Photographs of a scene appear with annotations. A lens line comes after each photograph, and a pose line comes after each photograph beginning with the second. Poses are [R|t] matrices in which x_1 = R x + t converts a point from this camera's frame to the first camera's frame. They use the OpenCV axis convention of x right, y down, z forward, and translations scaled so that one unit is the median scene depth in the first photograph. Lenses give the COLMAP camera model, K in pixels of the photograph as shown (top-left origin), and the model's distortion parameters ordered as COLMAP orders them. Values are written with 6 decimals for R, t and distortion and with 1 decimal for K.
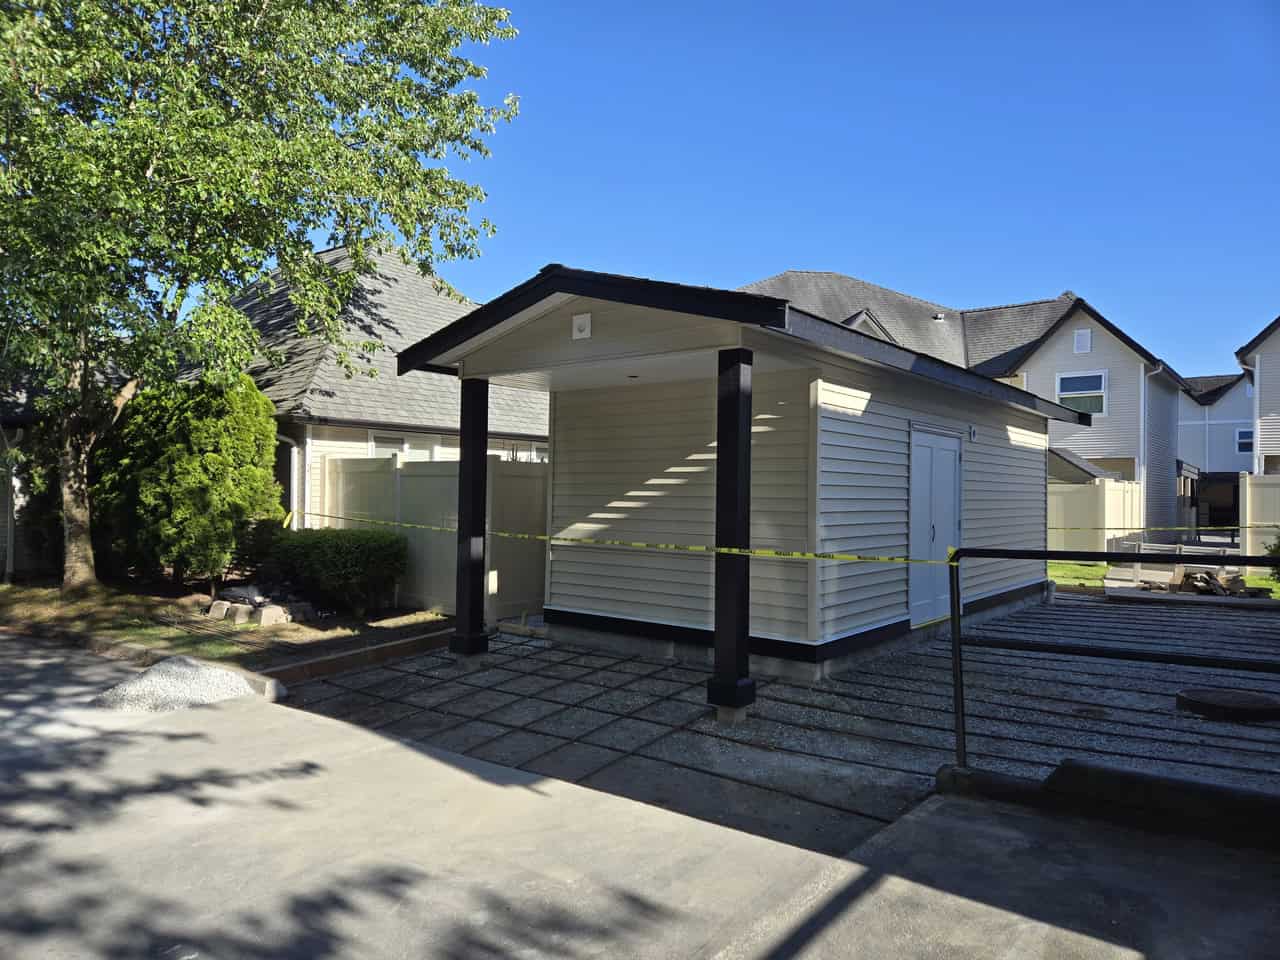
lens RADIAL K [[864.9, 0, 635.5], [0, 864.9, 485.6], [0, 0, 1]] dist [0.089174, -0.074106]
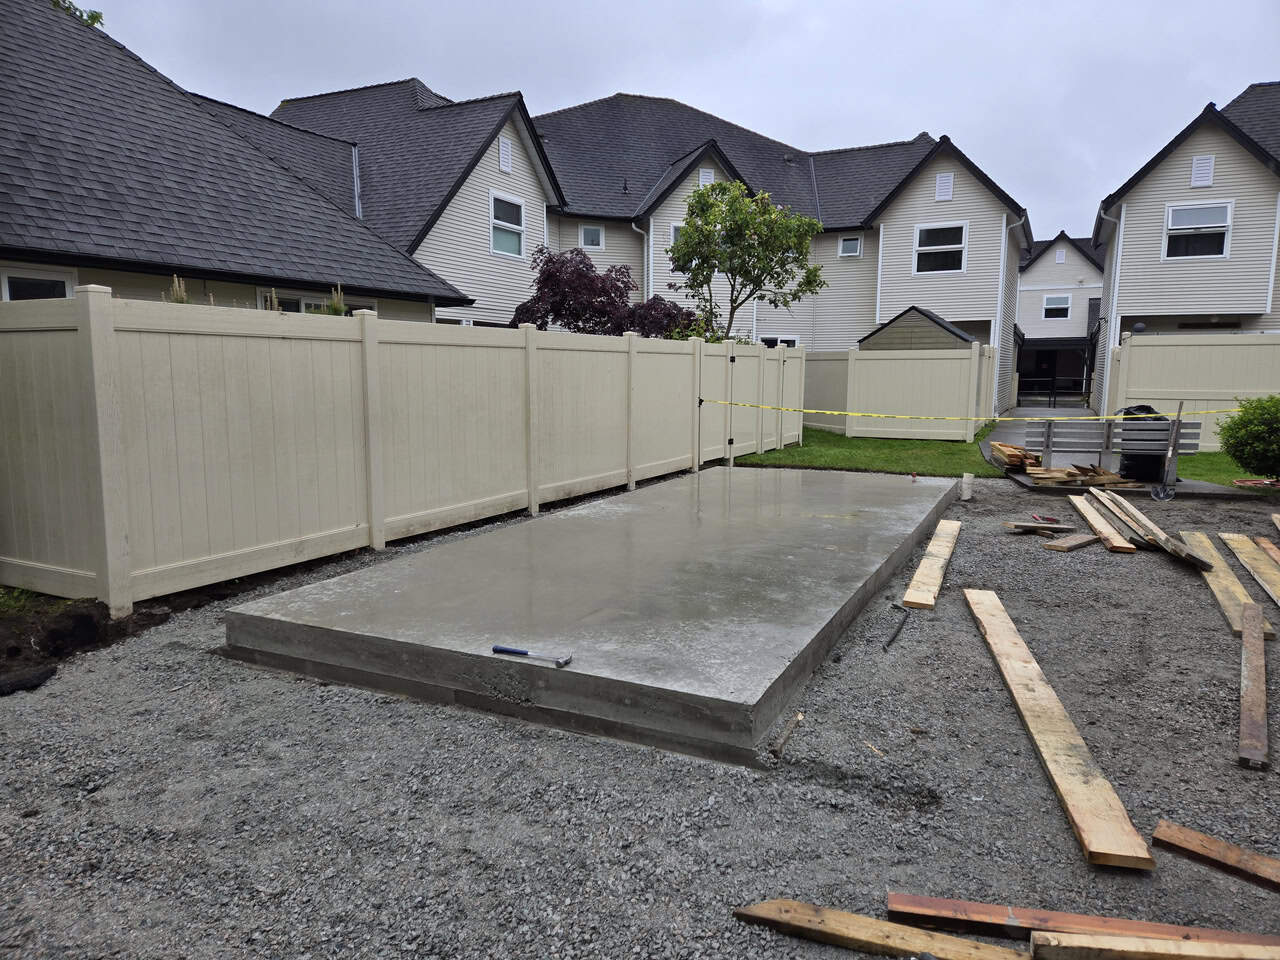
lens RADIAL K [[855.5, 0, 641.5], [0, 855.5, 482.2], [0, 0, 1]] dist [0.085562, -0.070022]
pose [[0.978615, -0.036832, 0.202375, 0.038398], [0.007421, 0.989520, 0.144204, 0.005362], [-0.205566, -0.139619, 0.968633, 0.361671]]
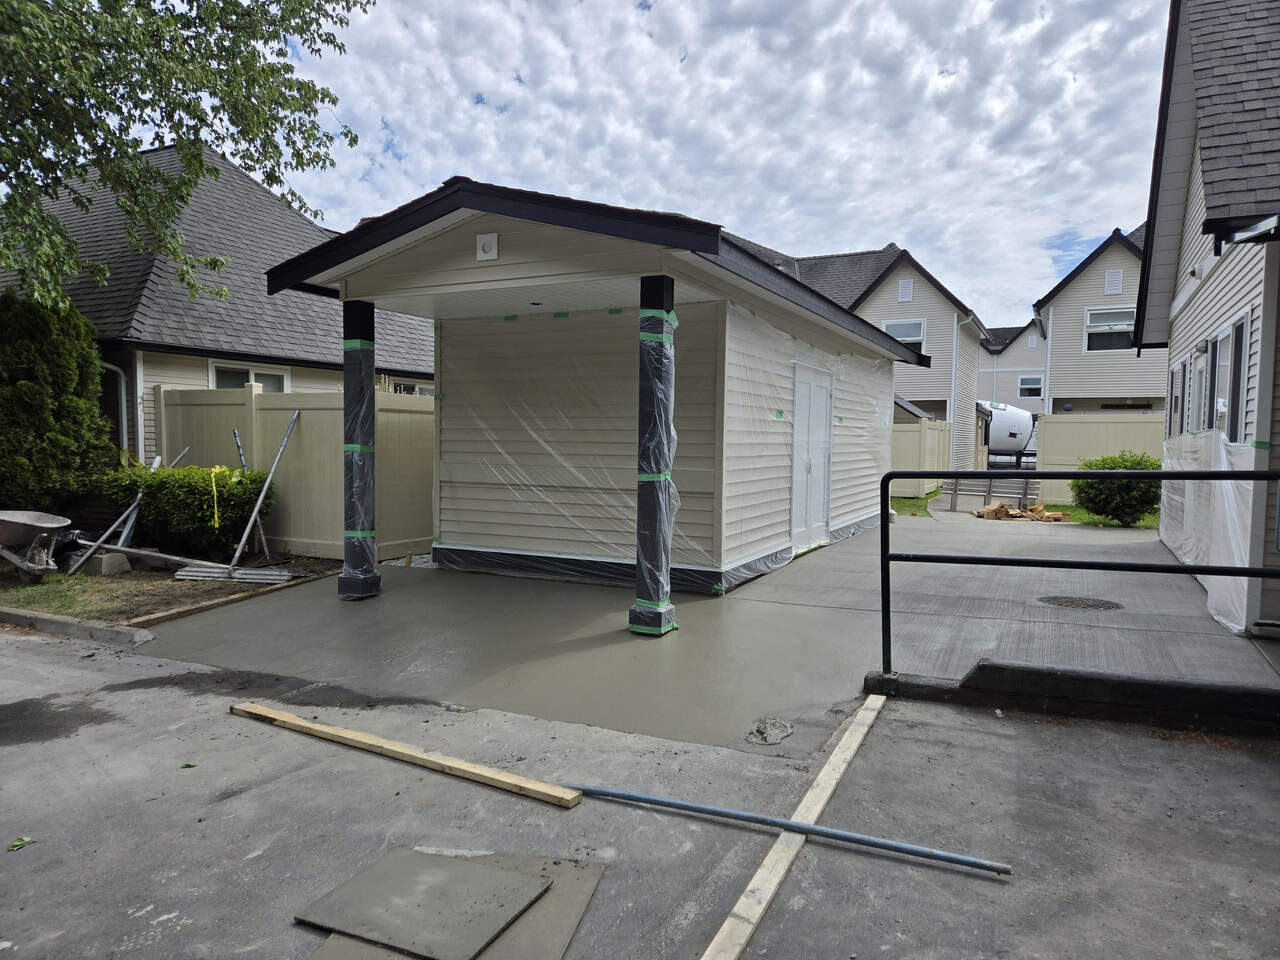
lens RADIAL K [[868.8, 0, 643.9], [0, 868.8, 485.4], [0, 0, 1]] dist [0.075418, -0.065068]
pose [[0.978748, -0.013936, 0.204591, -0.059768], [0.000893, 0.997968, 0.063706, 0.009729], [-0.205063, -0.062169, 0.976772, 0.011670]]
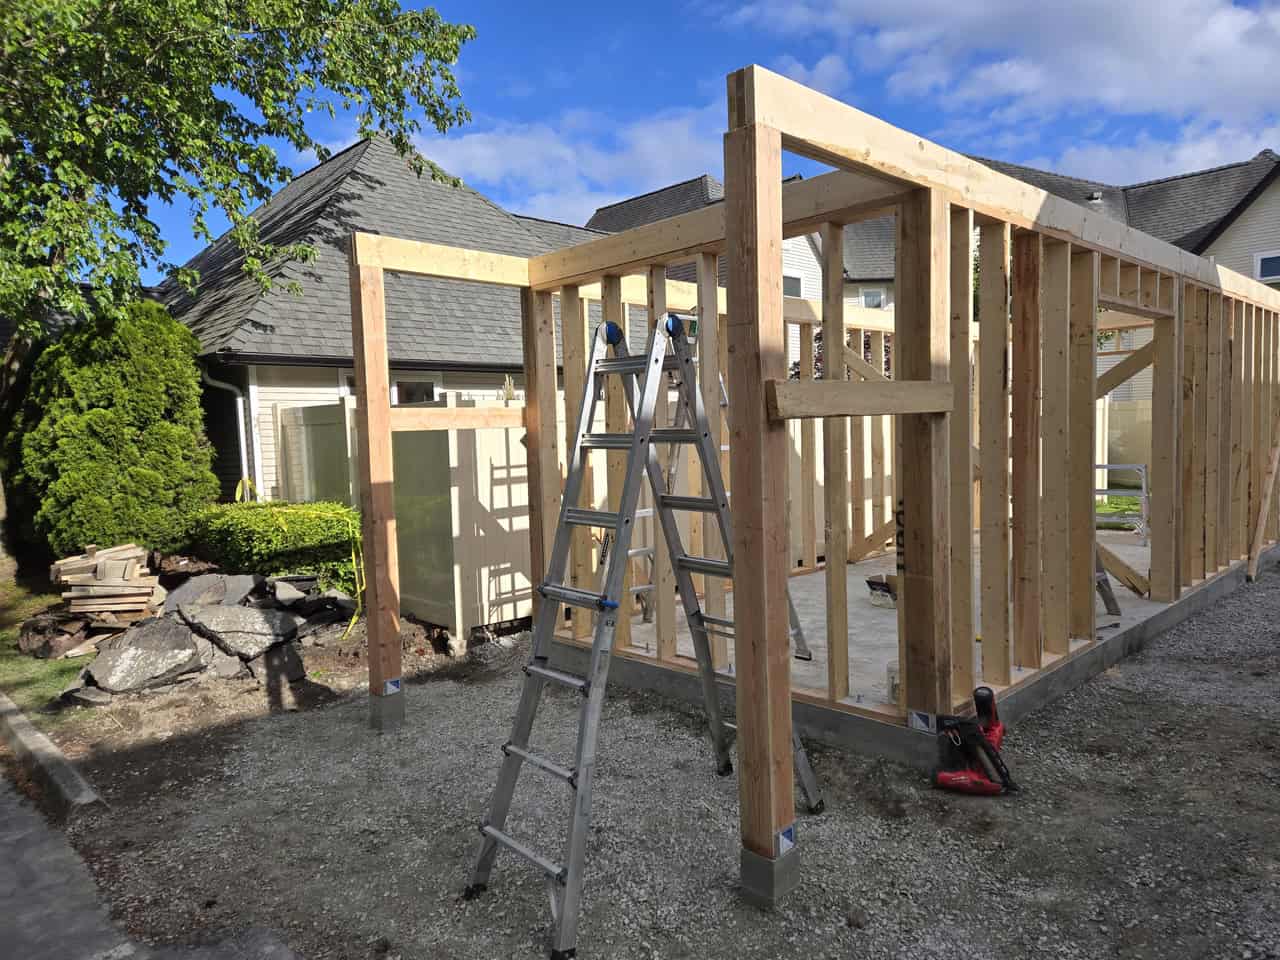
lens RADIAL K [[855.5, 0, 641.5], [0, 855.5, 482.2], [0, 0, 1]] dist [0.085562, -0.070022]
pose [[0.990399, -0.037702, -0.132994, 0.064353], [0.046942, 0.996646, 0.067038, -0.002659], [0.130020, -0.072638, 0.988847, 0.295274]]
